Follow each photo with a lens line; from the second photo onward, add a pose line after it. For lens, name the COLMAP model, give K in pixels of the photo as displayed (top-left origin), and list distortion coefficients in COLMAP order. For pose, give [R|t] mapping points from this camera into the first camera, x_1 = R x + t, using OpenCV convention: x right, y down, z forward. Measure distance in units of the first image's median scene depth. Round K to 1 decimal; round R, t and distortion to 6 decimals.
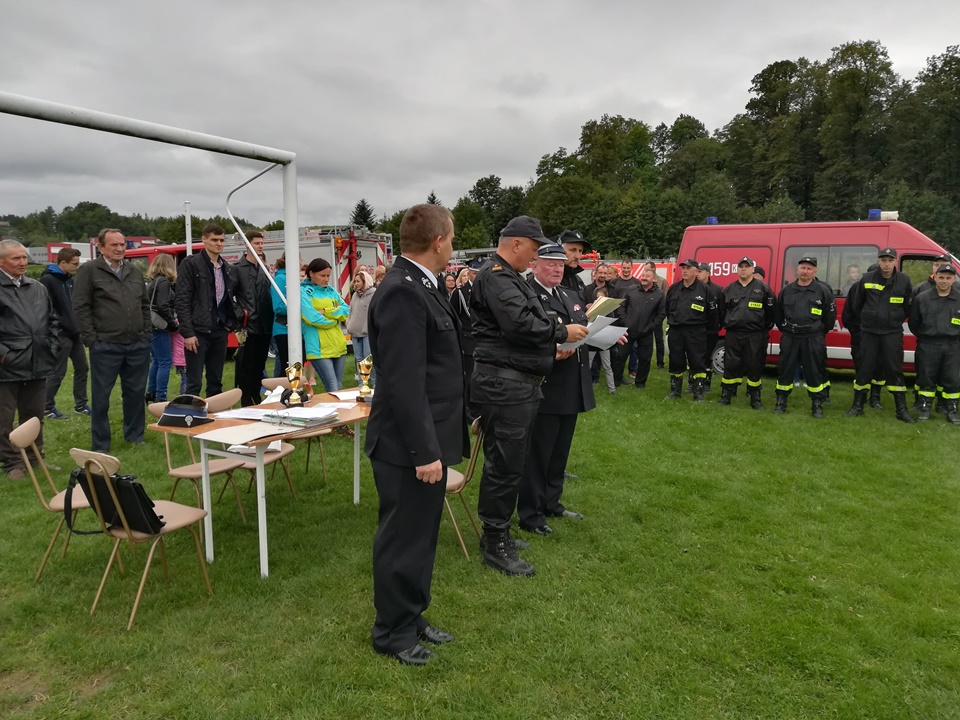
lens RADIAL K [[776.0, 0, 485.3], [0, 776.0, 361.9], [0, 0, 1]] dist [0.078749, -0.093229]
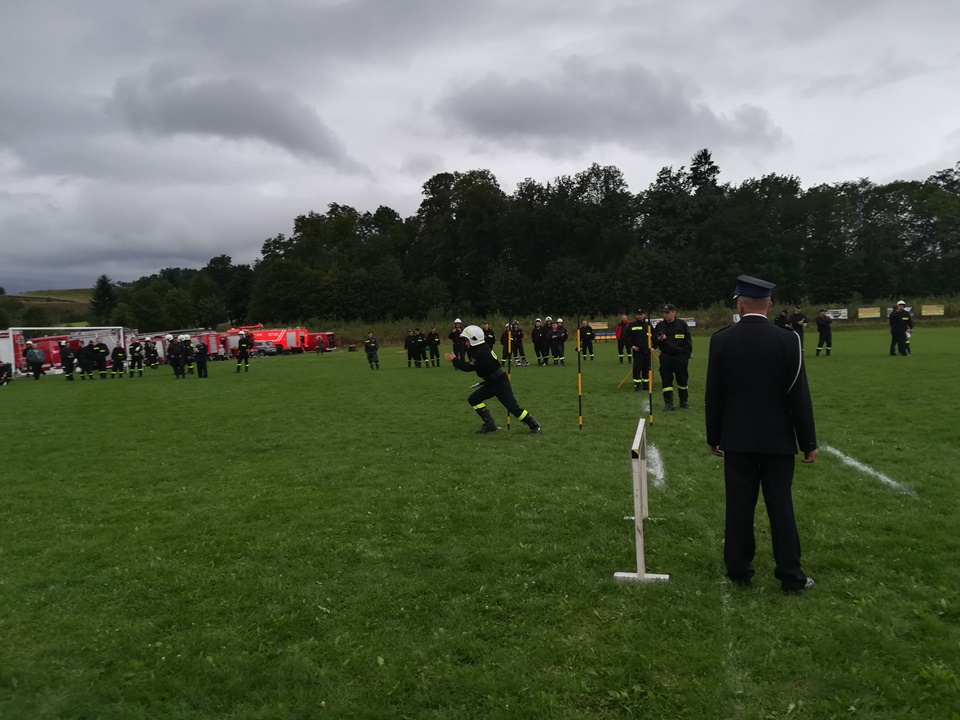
lens RADIAL K [[776.0, 0, 483.3], [0, 776.0, 365.9], [0, 0, 1]] dist [0.078749, -0.093229]
pose [[0.954338, -0.055184, 0.293587, 0.029504], [0.074707, 0.995649, -0.055696, 0.031146], [-0.289236, 0.075086, 0.954308, -0.279615]]
